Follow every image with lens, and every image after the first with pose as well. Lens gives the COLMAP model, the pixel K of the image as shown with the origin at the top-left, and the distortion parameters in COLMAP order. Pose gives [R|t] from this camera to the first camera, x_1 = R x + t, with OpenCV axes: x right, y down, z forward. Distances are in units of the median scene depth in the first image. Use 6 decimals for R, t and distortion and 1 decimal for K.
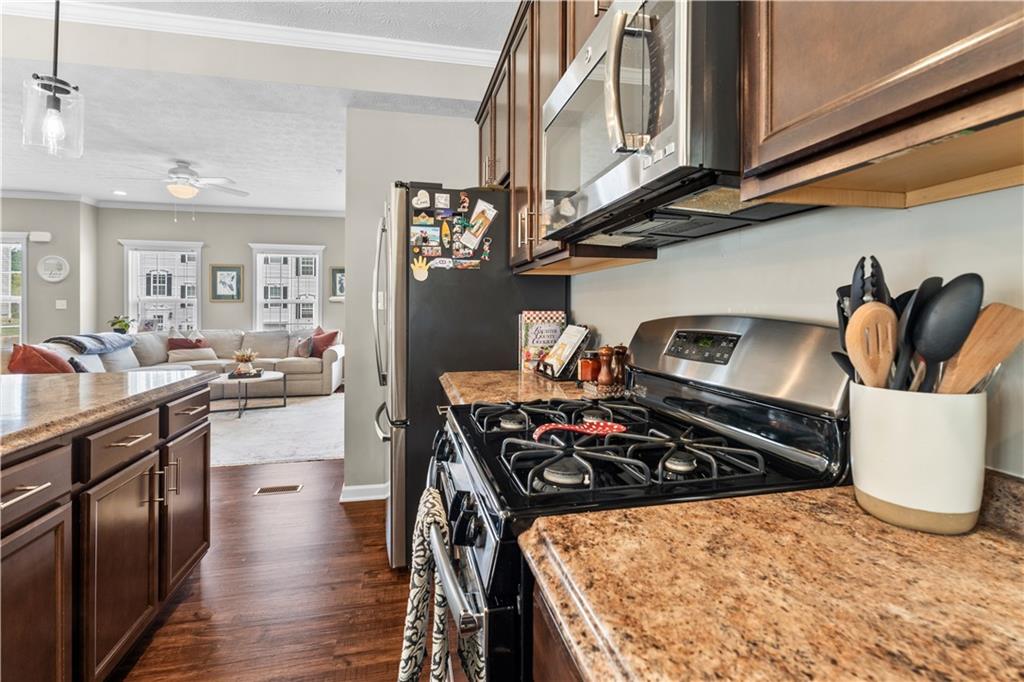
lens RADIAL K [[472.2, 0, 509.1], [0, 472.2, 310.5], [0, 0, 1]] dist [-0.001380, -0.000022]
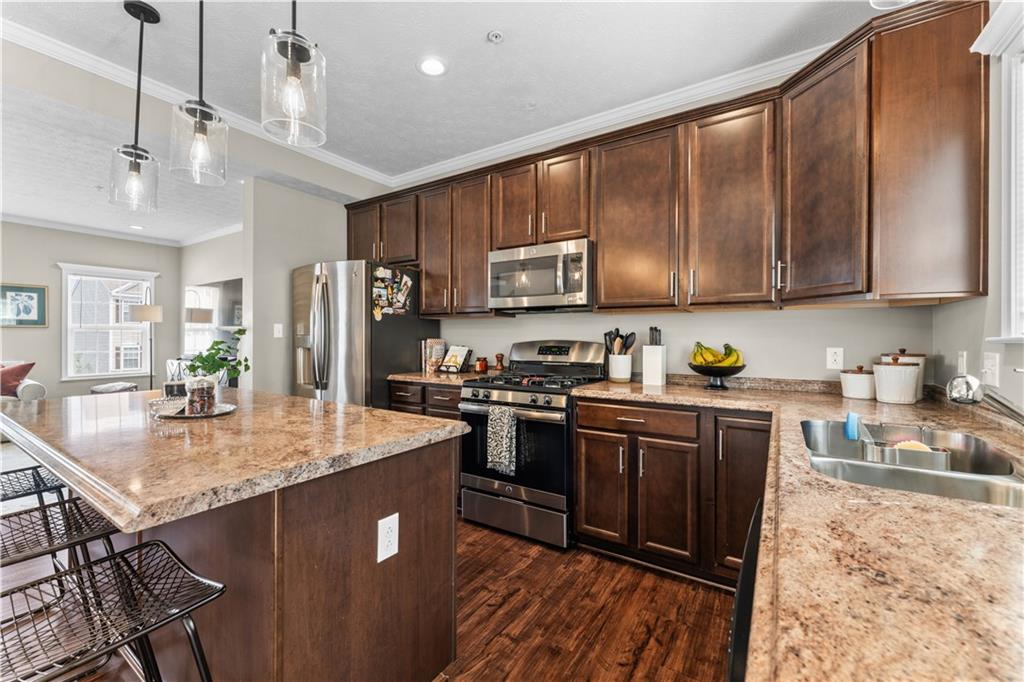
lens RADIAL K [[413.8, 0, 509.5], [0, 413.8, 337.7], [0, 0, 1]] dist [0.001059, -0.000027]
pose [[0.713798, 0.001600, 0.700350, -0.342386], [-0.001112, 0.999999, -0.001151, -0.000614], [-0.700351, 0.000043, 0.713799, -0.144007]]
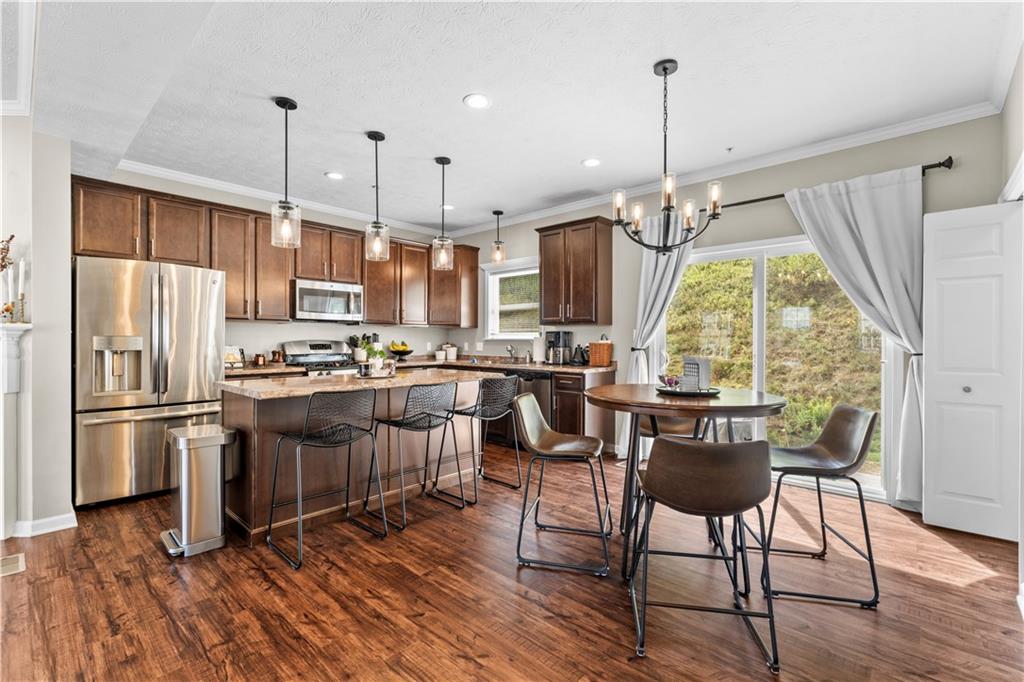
lens RADIAL K [[451.1, 0, 512.0], [0, 451.1, 341.0], [0, 0, 1]] dist [-0.000513, -0.000036]
pose [[-0.575644, -0.008116, 0.817660, -0.918171], [-0.001461, 0.999959, 0.008897, -0.005566], [-0.817699, 0.003927, -0.575633, 0.421420]]
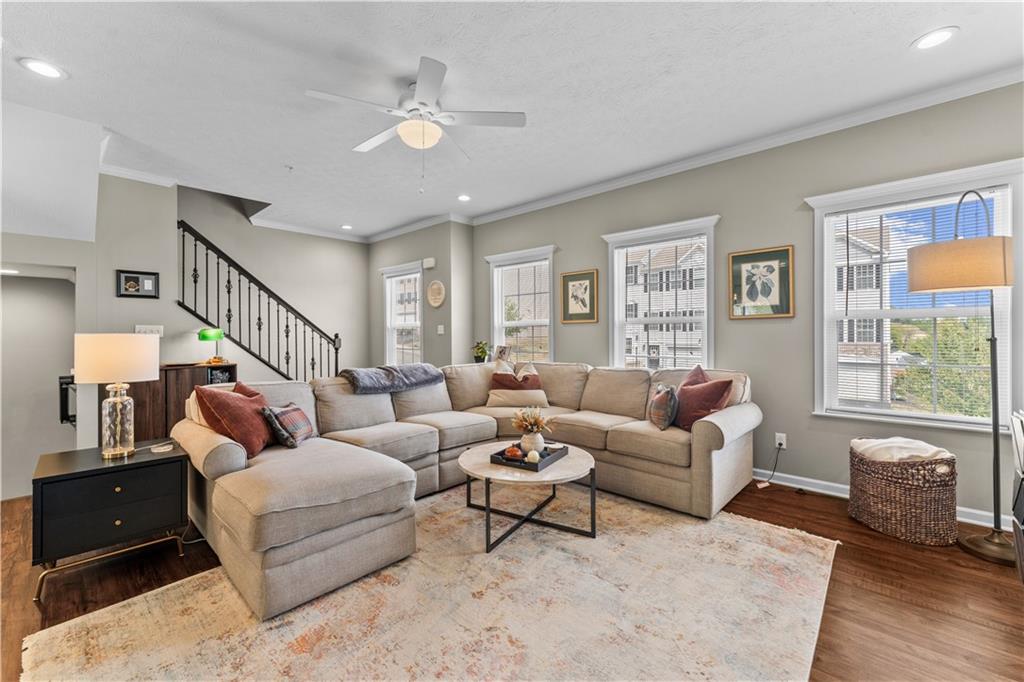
lens RADIAL K [[418.5, 0, 501.5], [0, 418.5, 334.5], [0, 0, 1]] dist [-0.003509, -0.000269]
pose [[0.567925, -0.000324, -0.823080, -0.186625], [0.003384, 0.999992, 0.001941, -0.003743], [0.823073, -0.003888, 0.567922, 0.715893]]
